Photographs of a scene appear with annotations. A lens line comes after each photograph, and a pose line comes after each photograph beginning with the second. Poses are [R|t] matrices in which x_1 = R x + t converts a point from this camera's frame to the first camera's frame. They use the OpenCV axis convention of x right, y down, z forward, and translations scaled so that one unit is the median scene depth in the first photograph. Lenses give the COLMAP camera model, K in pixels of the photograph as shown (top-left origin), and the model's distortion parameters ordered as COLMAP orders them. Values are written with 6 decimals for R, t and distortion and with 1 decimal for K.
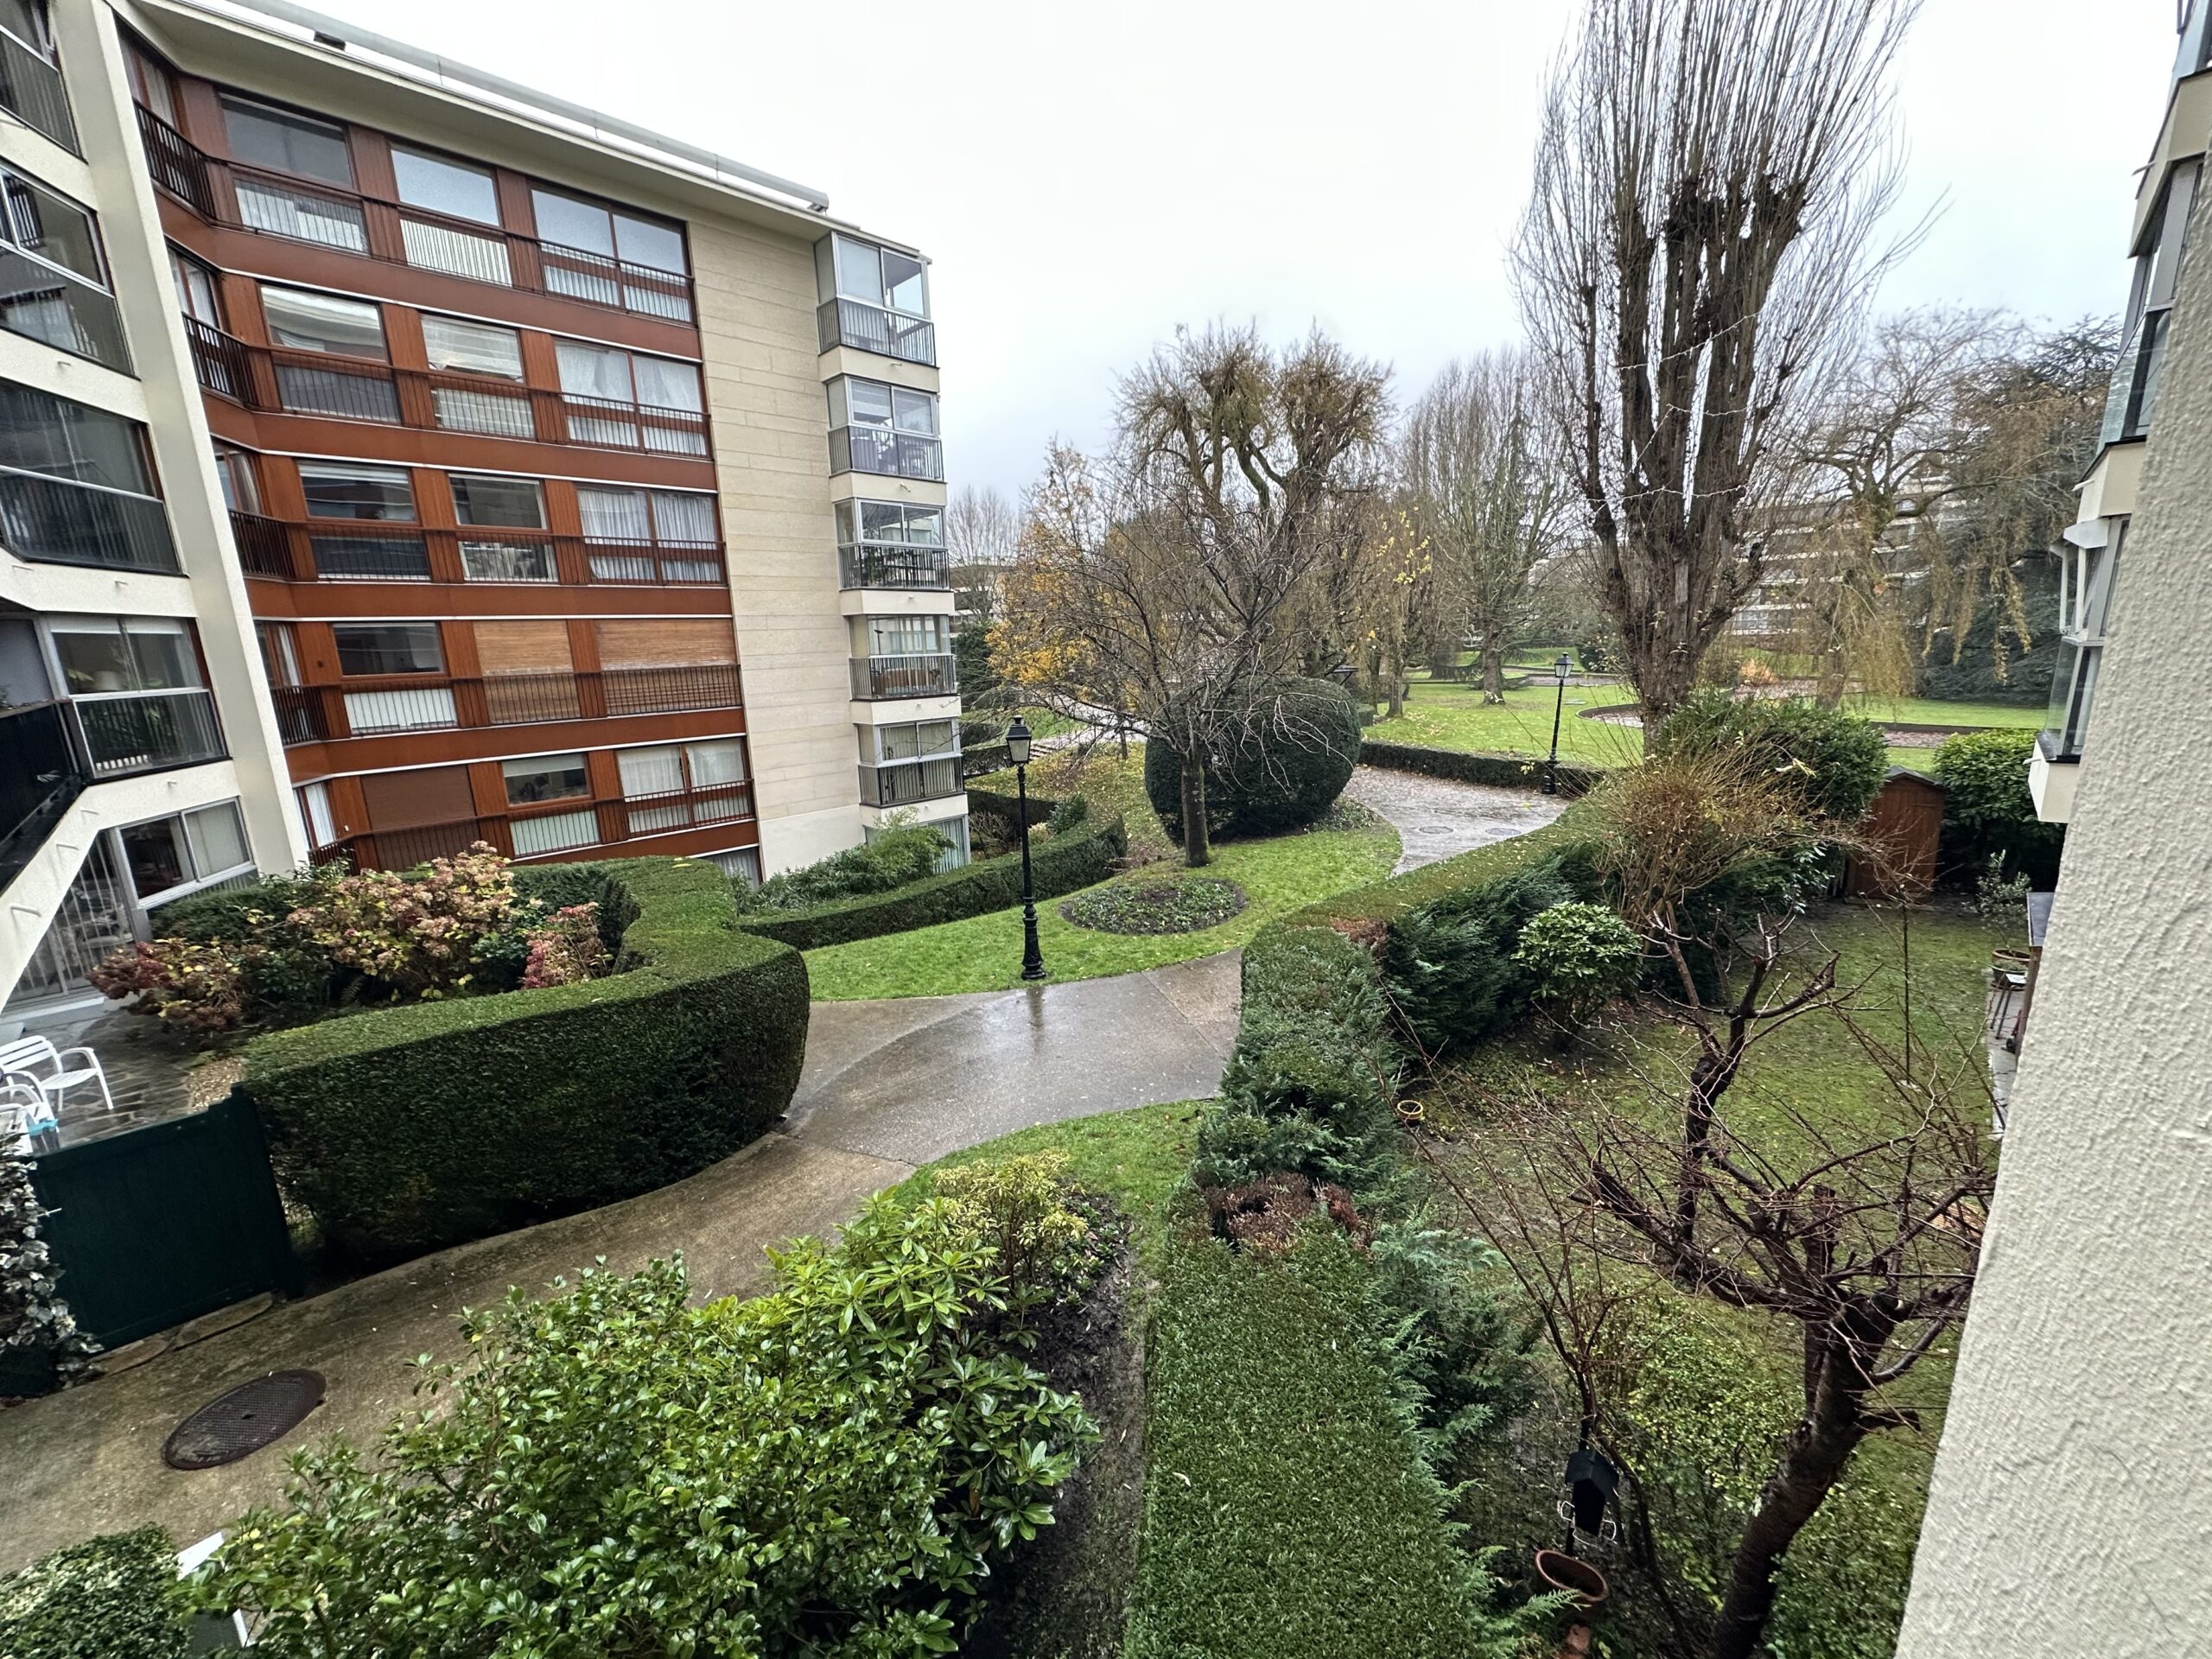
lens RADIAL K [[885.0, 0, 1107.6], [0, 885.0, 823.8], [0, 0, 1]] dist [0.000733, -0.000054]
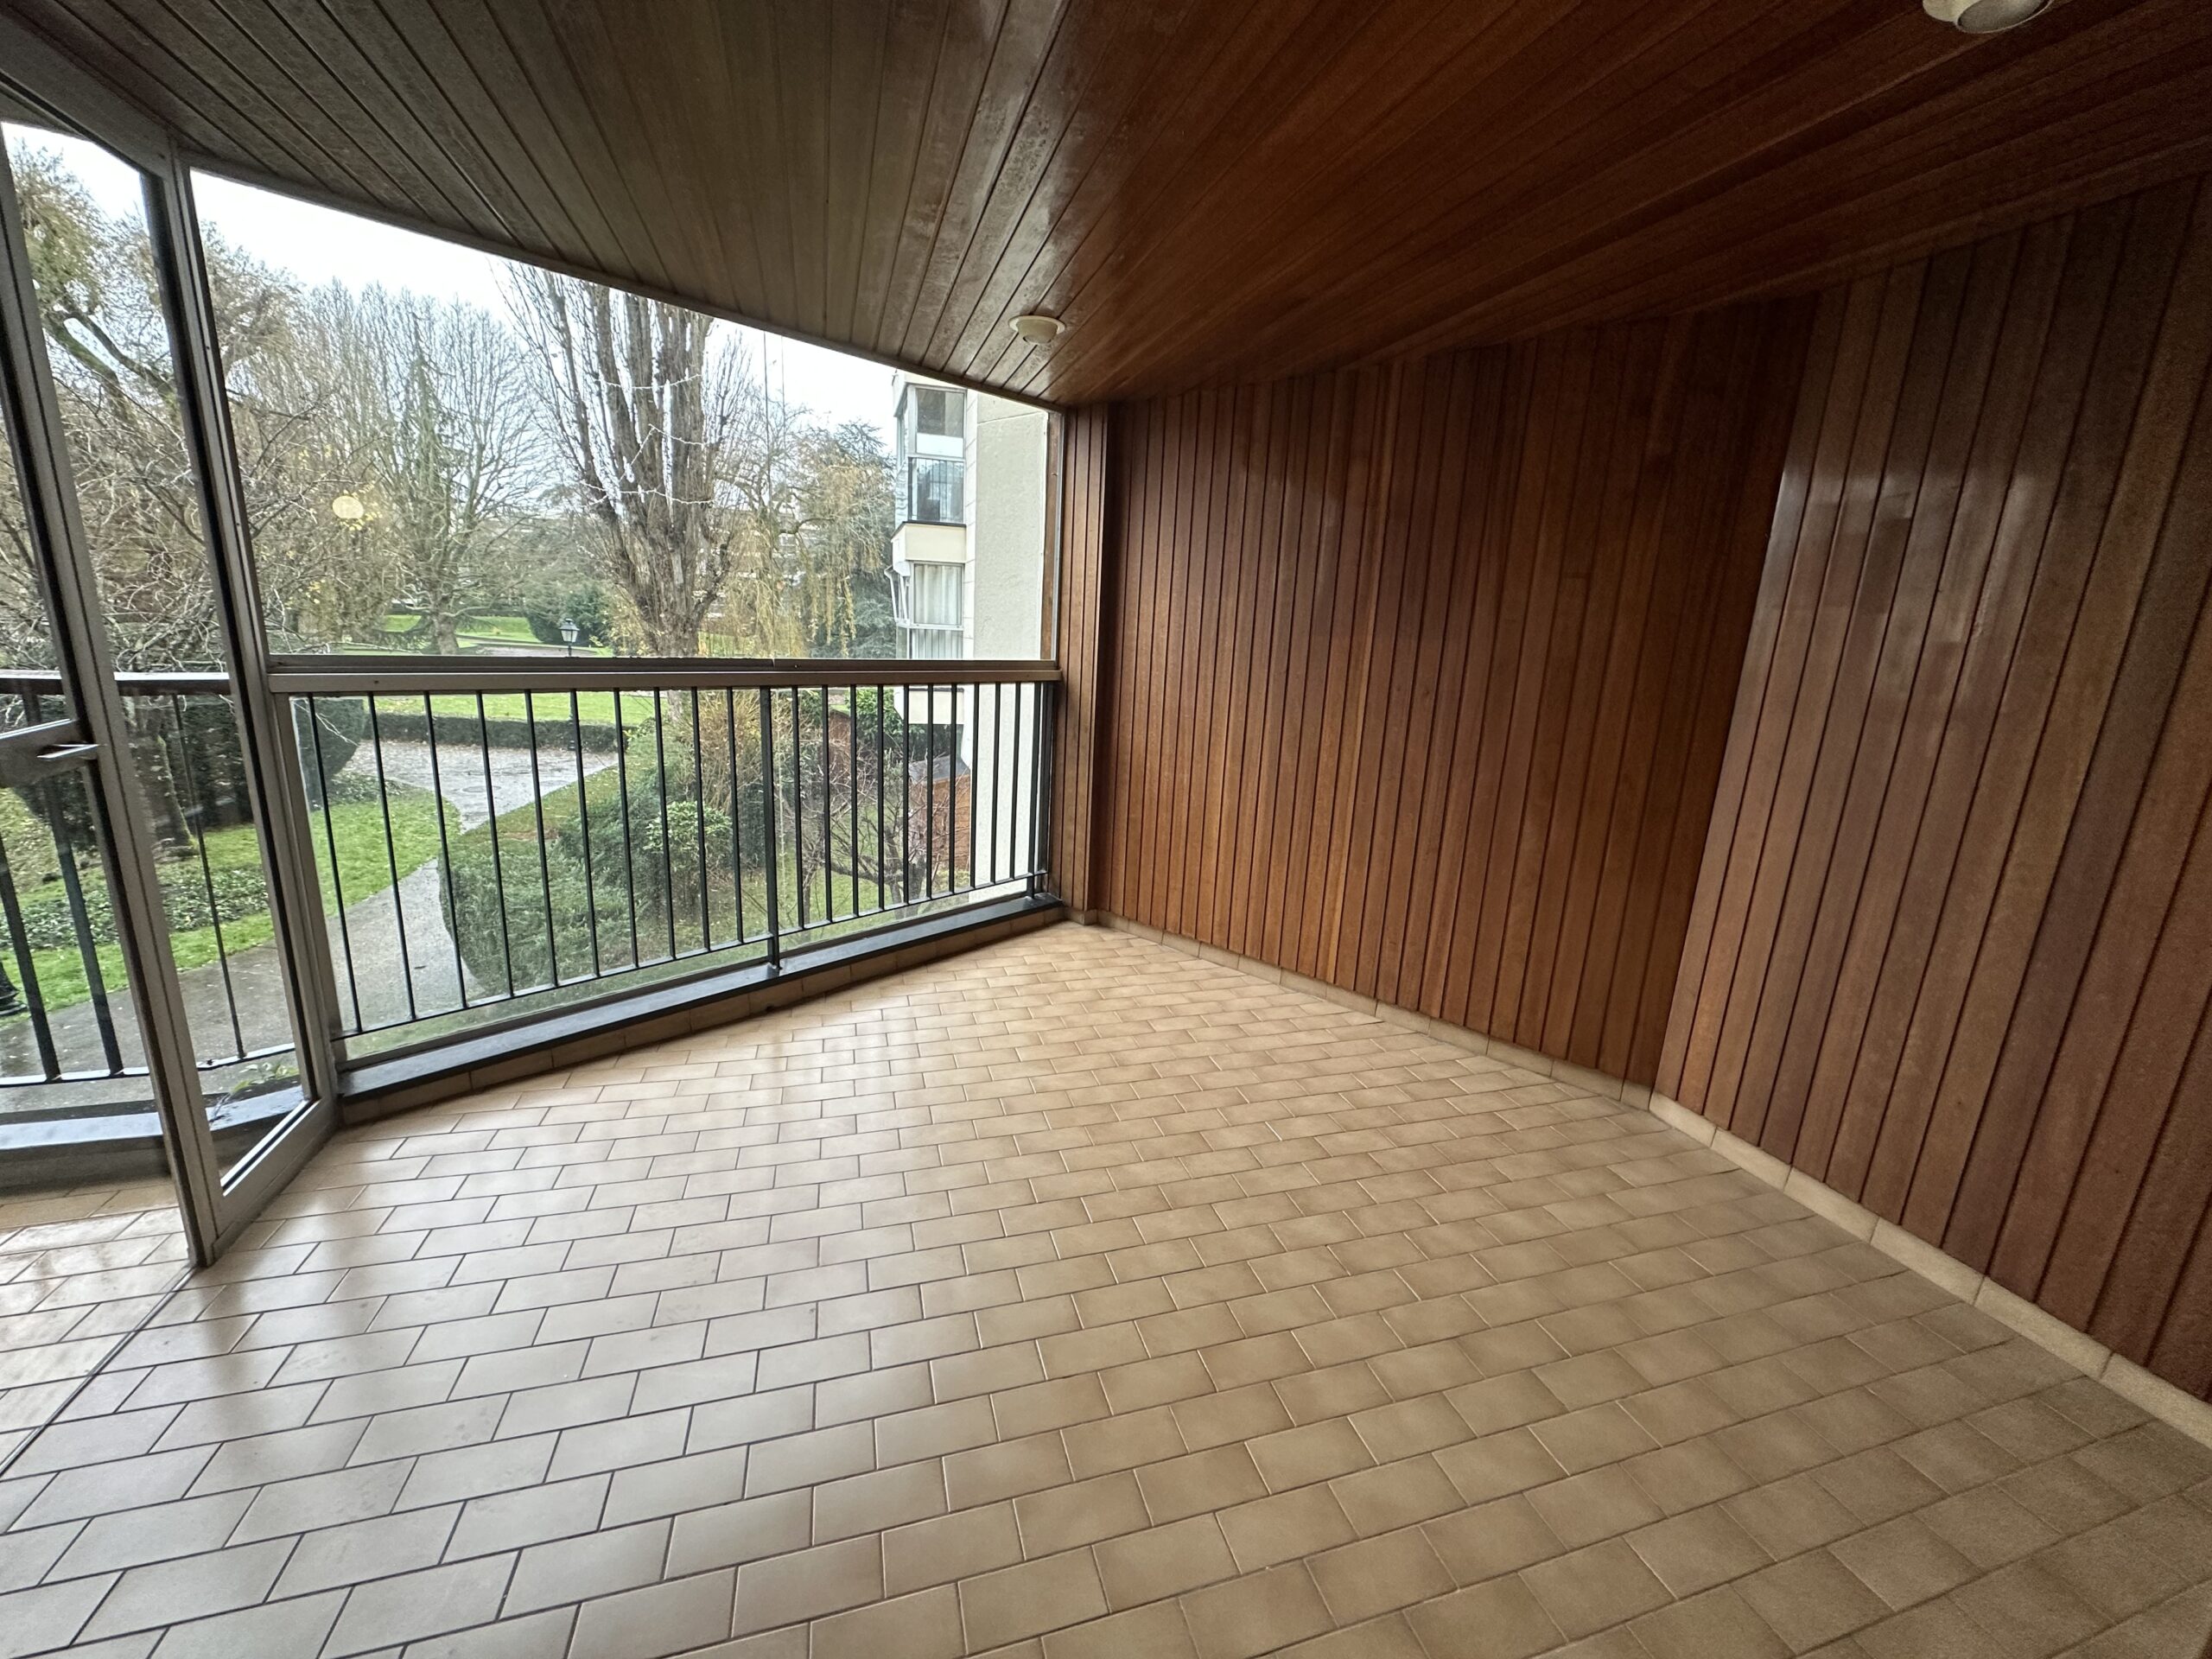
lens RADIAL K [[885.0, 0, 1109.3], [0, 885.0, 829.2], [0, 0, 1]] dist [0.000733, -0.000054]
pose [[0.478836, -0.147042, 0.865502, -0.122356], [0.118468, 0.987678, 0.102257, 0.024860], [-0.869874, 0.053570, 0.490356, -0.086105]]
